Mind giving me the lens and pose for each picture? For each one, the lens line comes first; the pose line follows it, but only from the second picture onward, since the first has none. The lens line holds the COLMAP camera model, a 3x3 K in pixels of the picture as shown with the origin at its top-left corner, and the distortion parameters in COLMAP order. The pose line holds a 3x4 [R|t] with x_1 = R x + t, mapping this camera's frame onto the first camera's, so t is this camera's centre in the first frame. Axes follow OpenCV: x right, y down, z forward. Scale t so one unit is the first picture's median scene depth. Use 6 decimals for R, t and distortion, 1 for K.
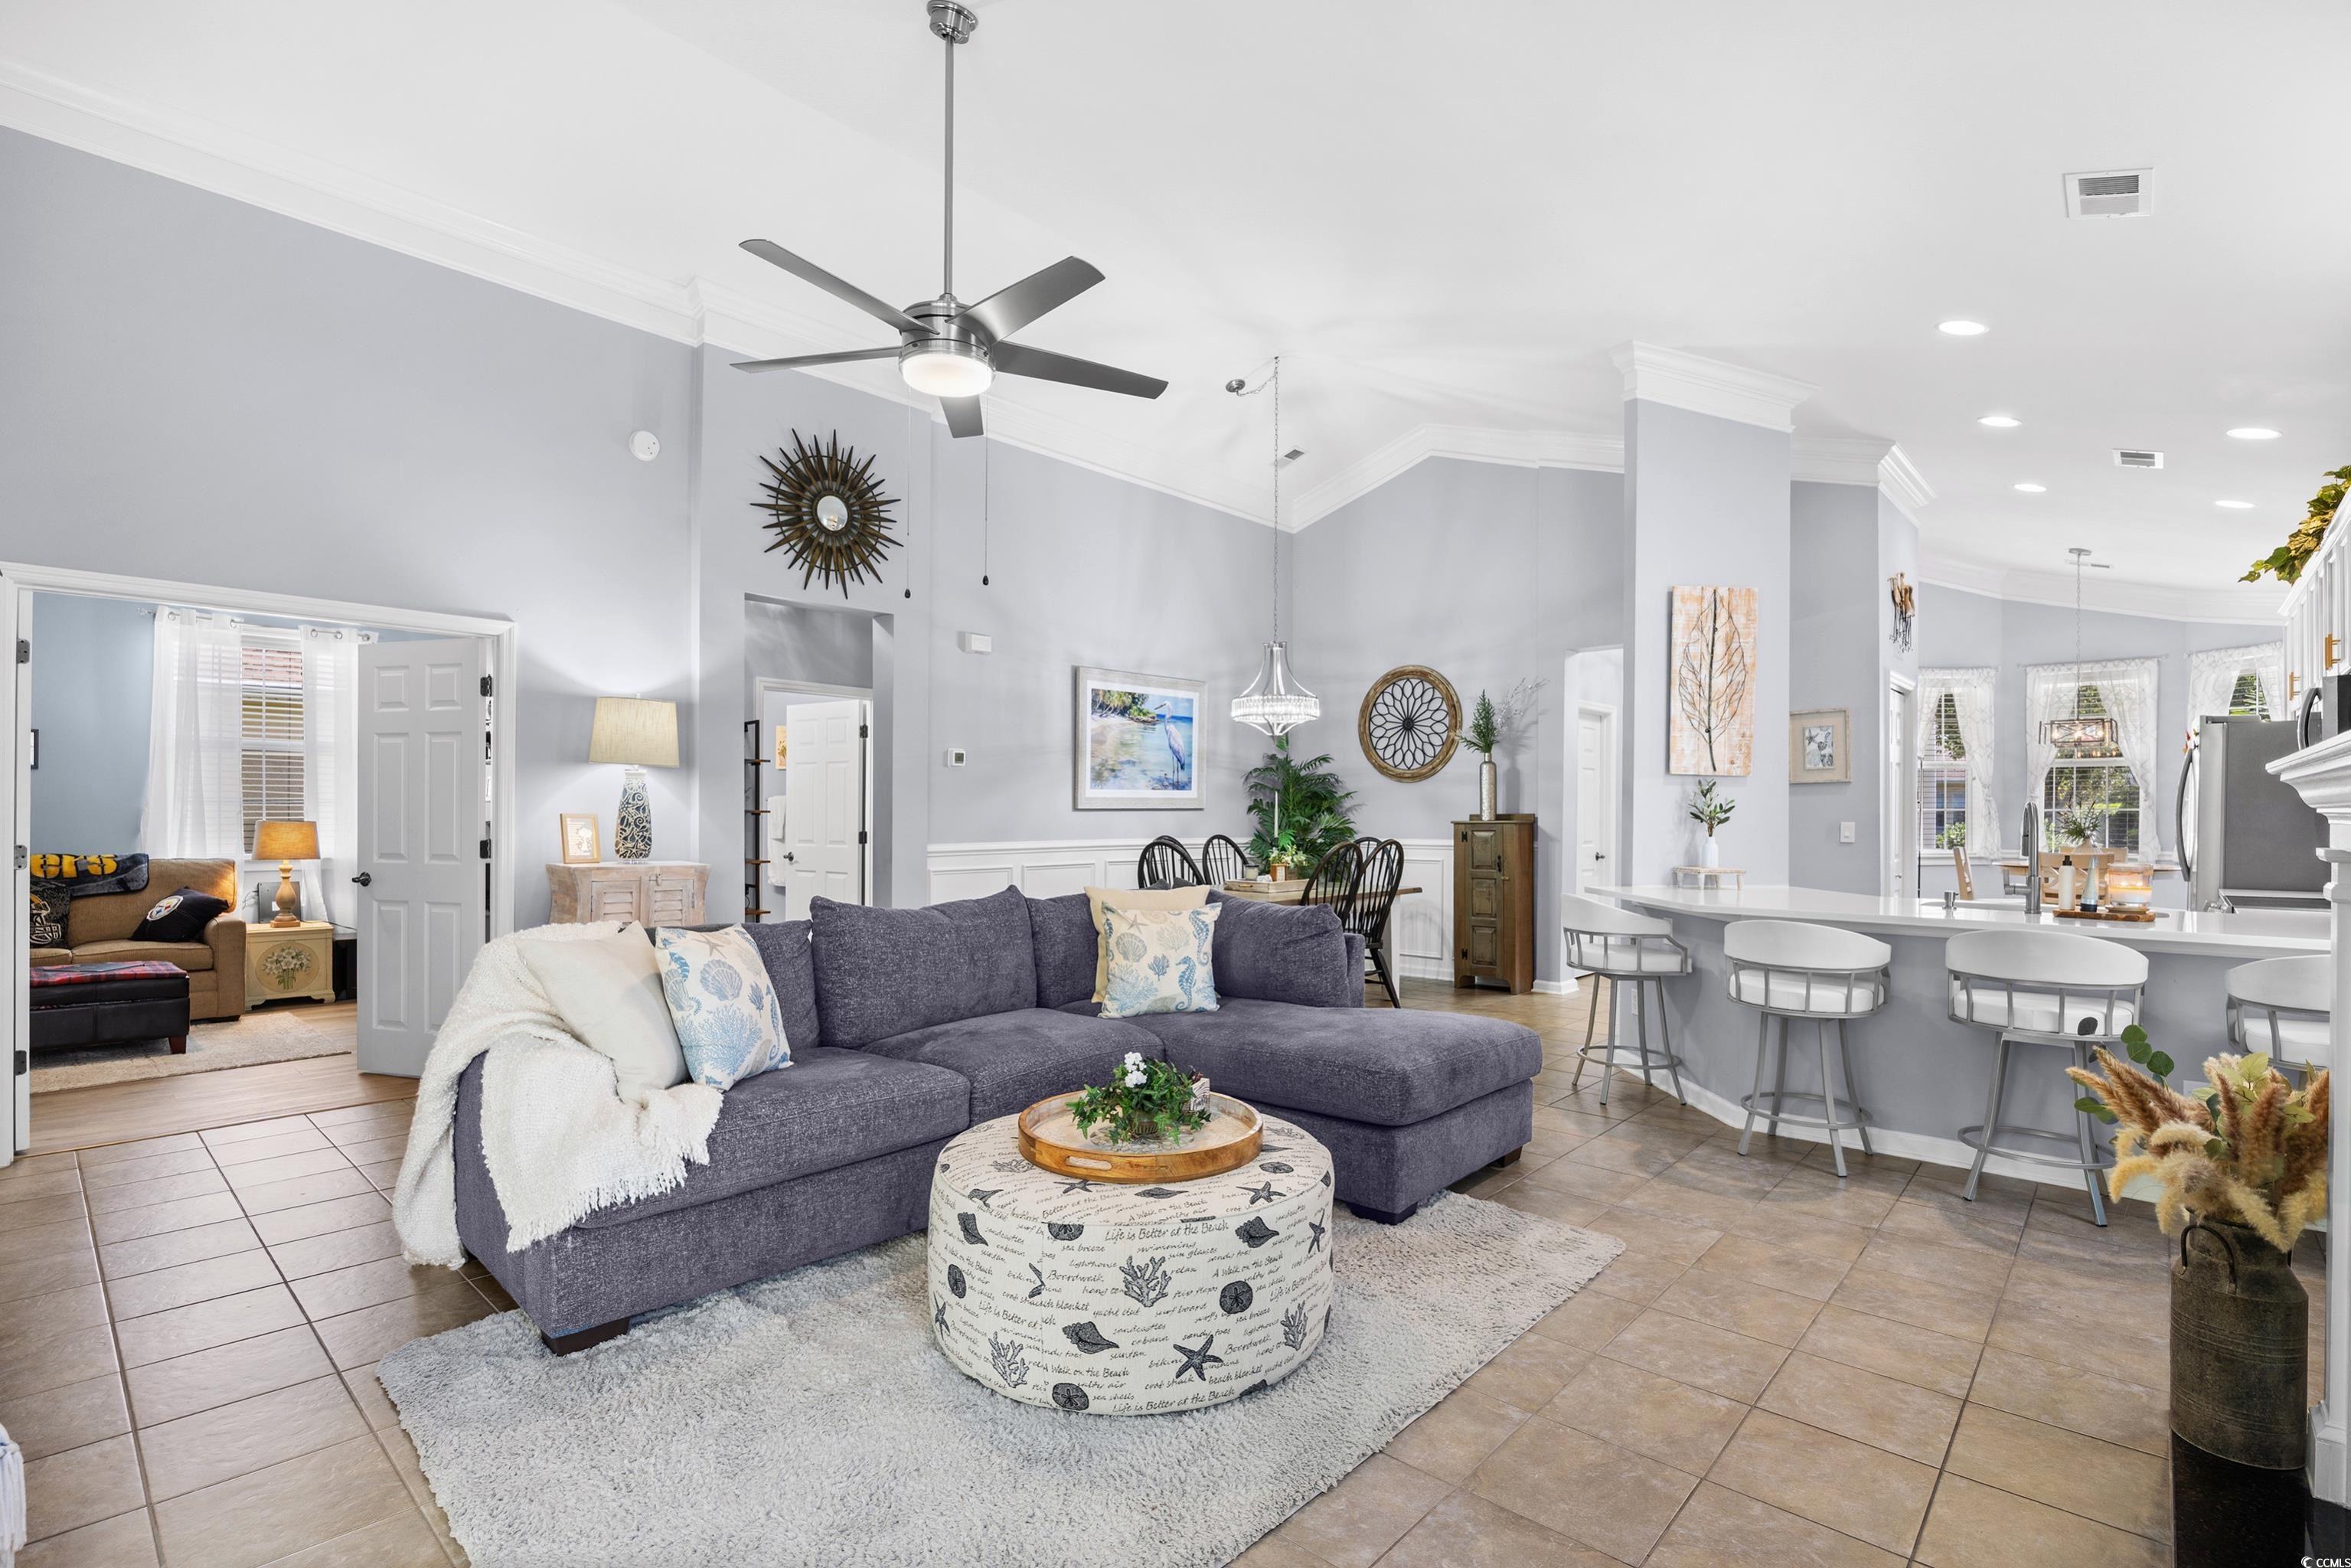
lens RADIAL K [[1096.1, 0, 1174.8], [0, 1096.1, 808.8], [0, 0, 1]] dist [-0.019239, 0.000427]
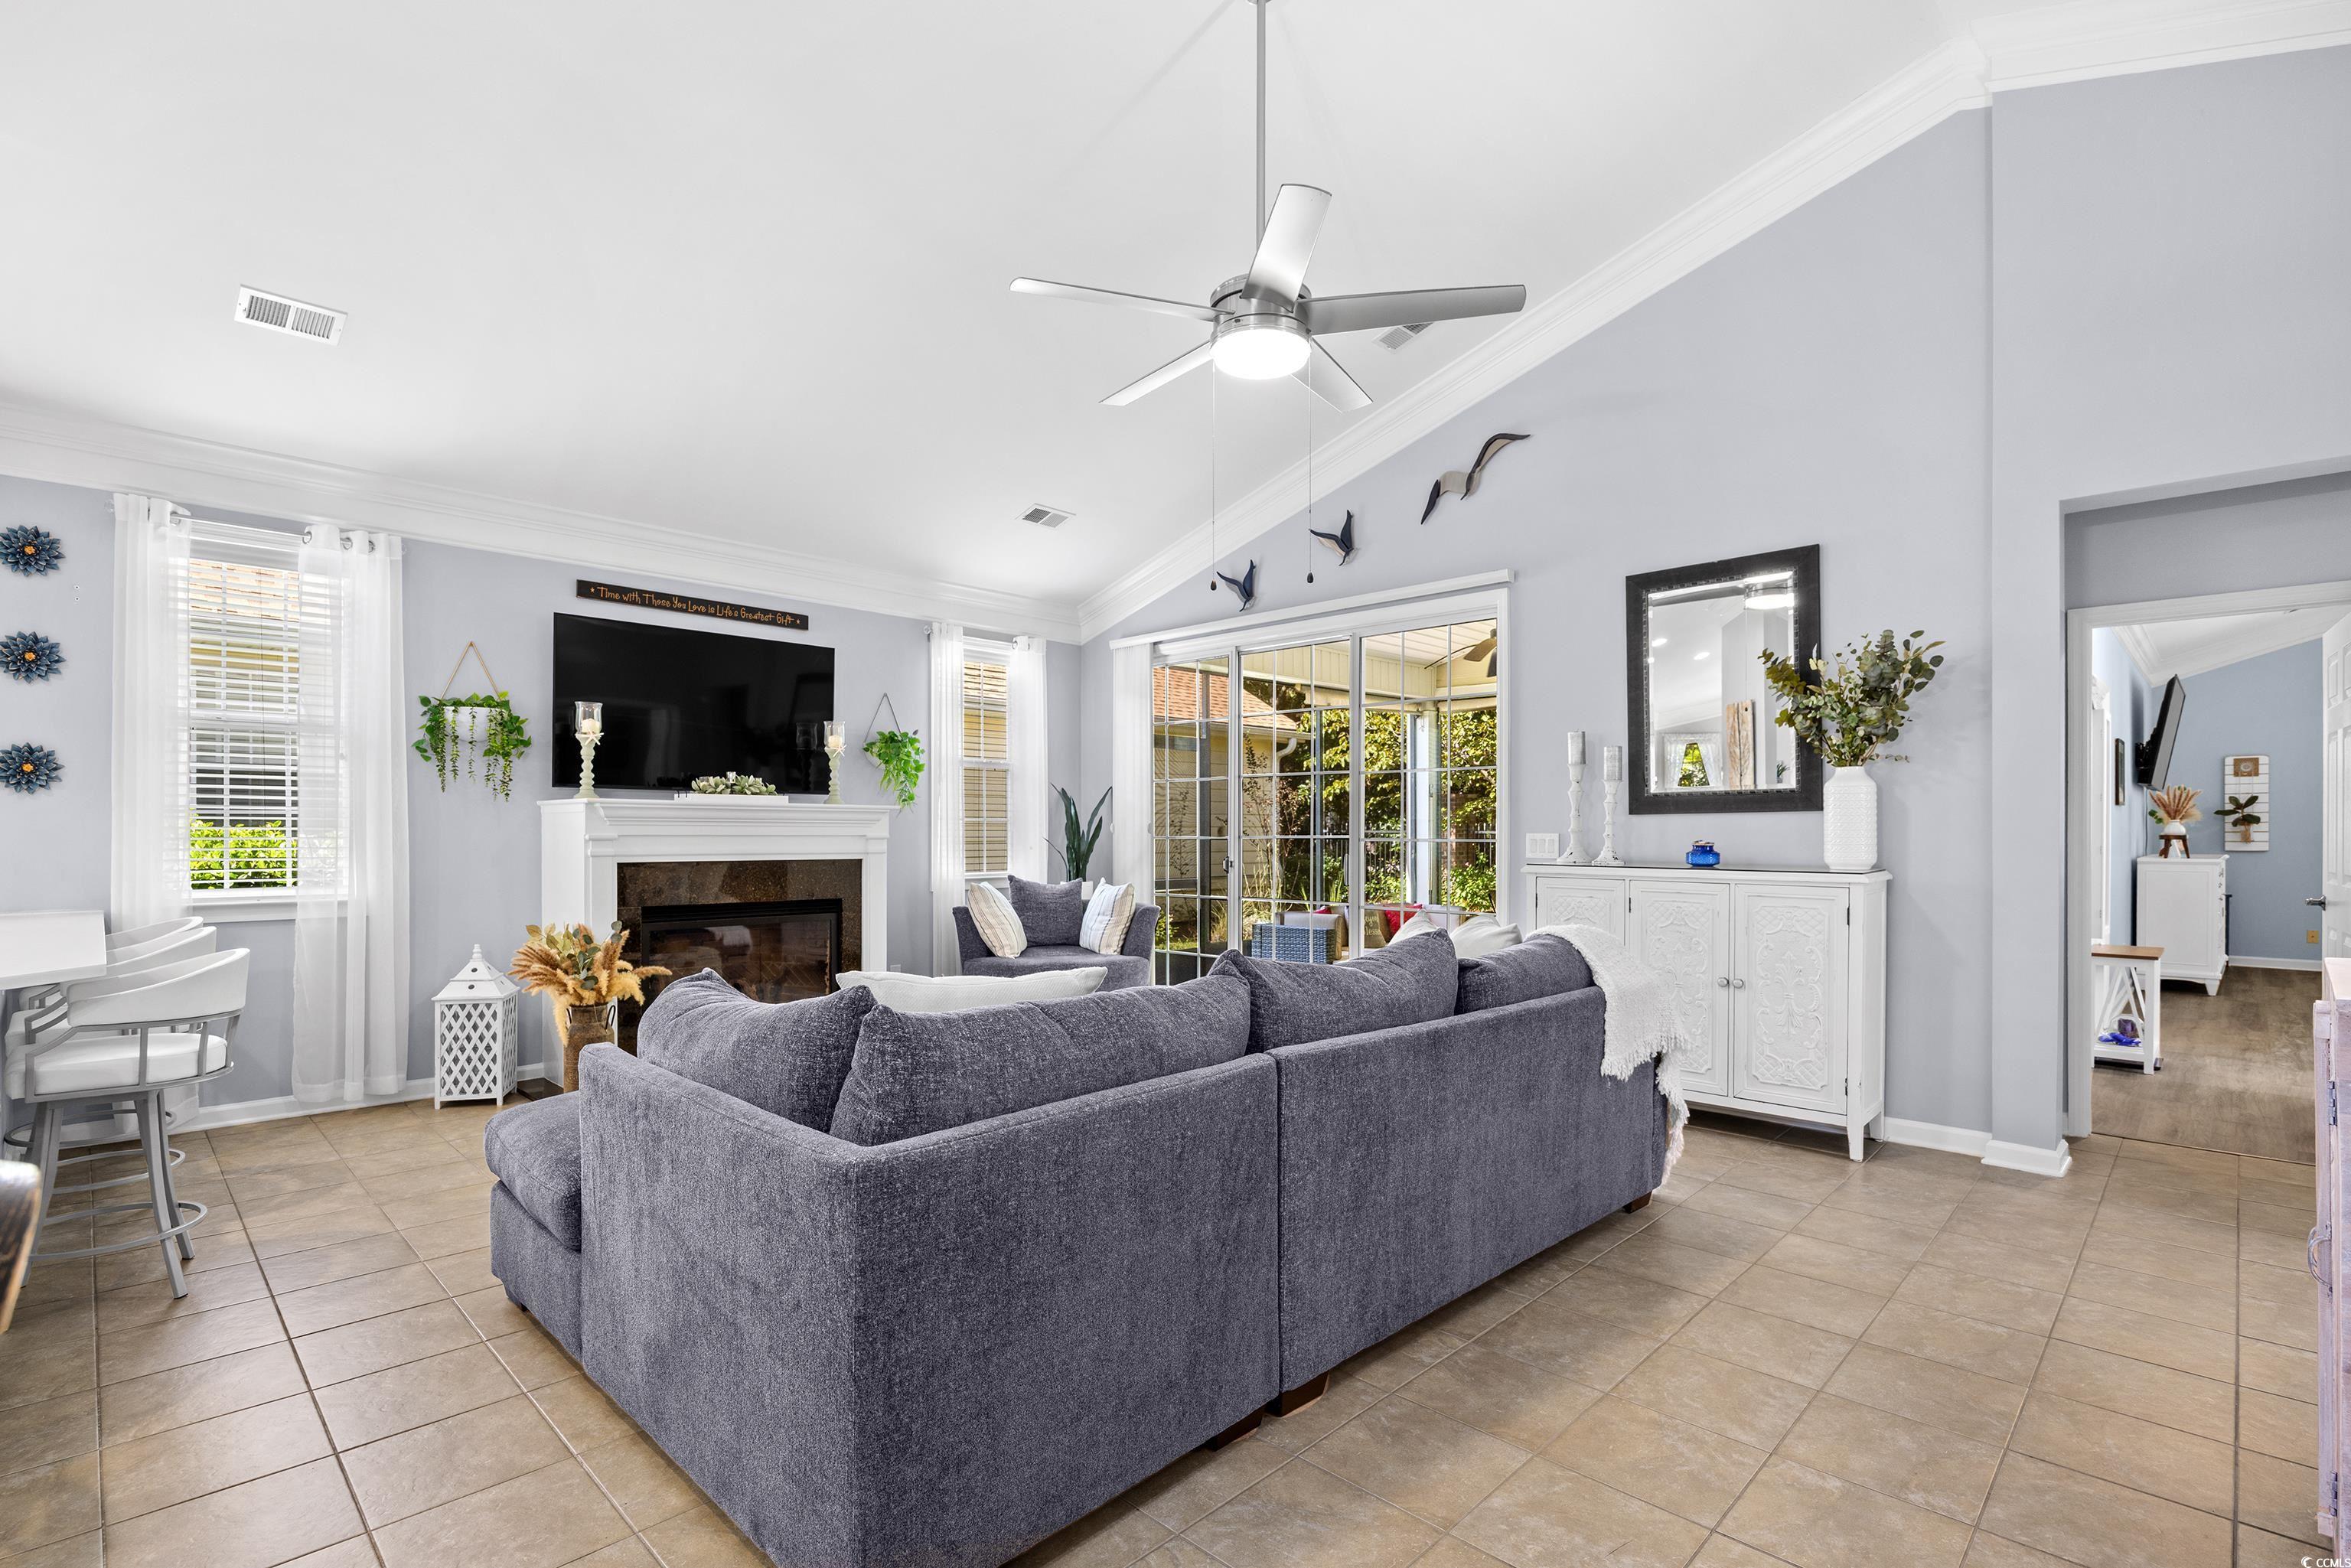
lens RADIAL K [[1082.5, 0, 1165.5], [0, 1082.5, 827.3], [0, 0, 1]] dist [-0.009299, 0.000299]
pose [[-0.999023, -0.007518, 0.043555, -0.111959], [-0.007707, 0.999962, -0.004155, 0.007141], [-0.043522, -0.004487, -0.999042, 1.254517]]
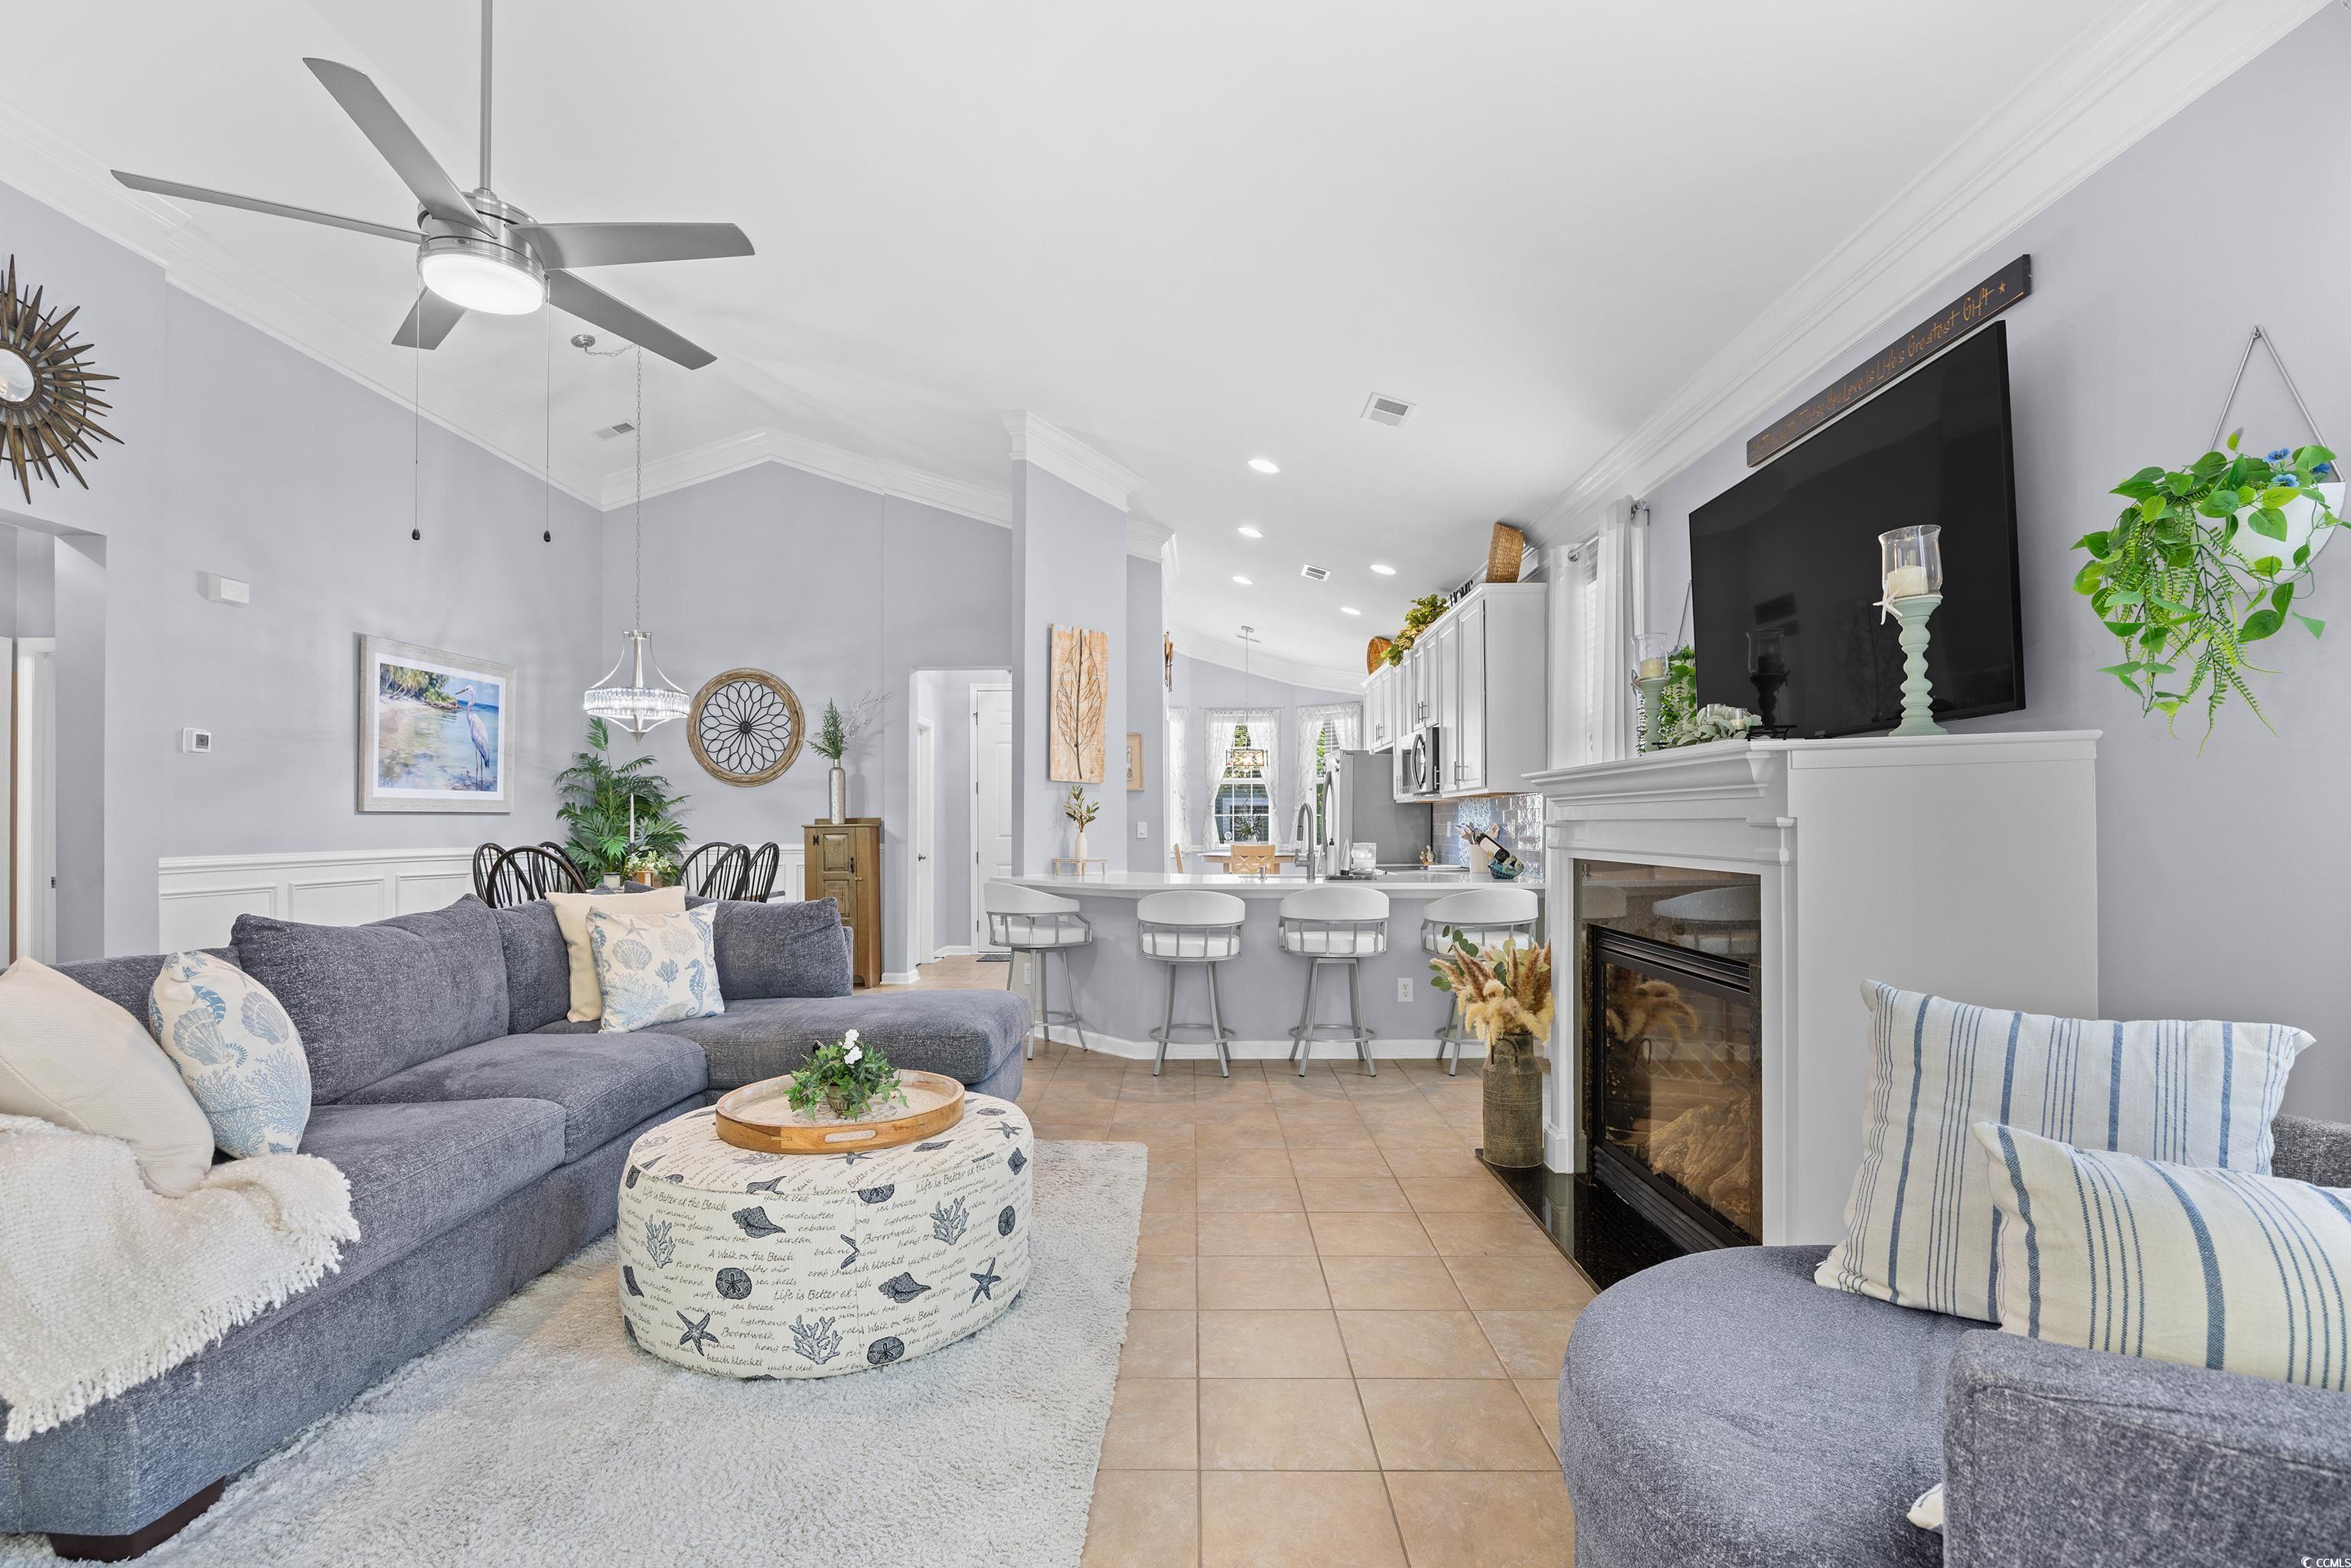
lens RADIAL K [[1095.4, 0, 1184.2], [0, 1095.4, 818.1], [0, 0, 1]] dist [-0.018285, 0.000047]
pose [[0.742294, -0.001821, 0.670072, -0.240724], [0.004575, 0.999987, -0.002349, 0.013042], [-0.670059, 0.004809, 0.742292, 0.011832]]
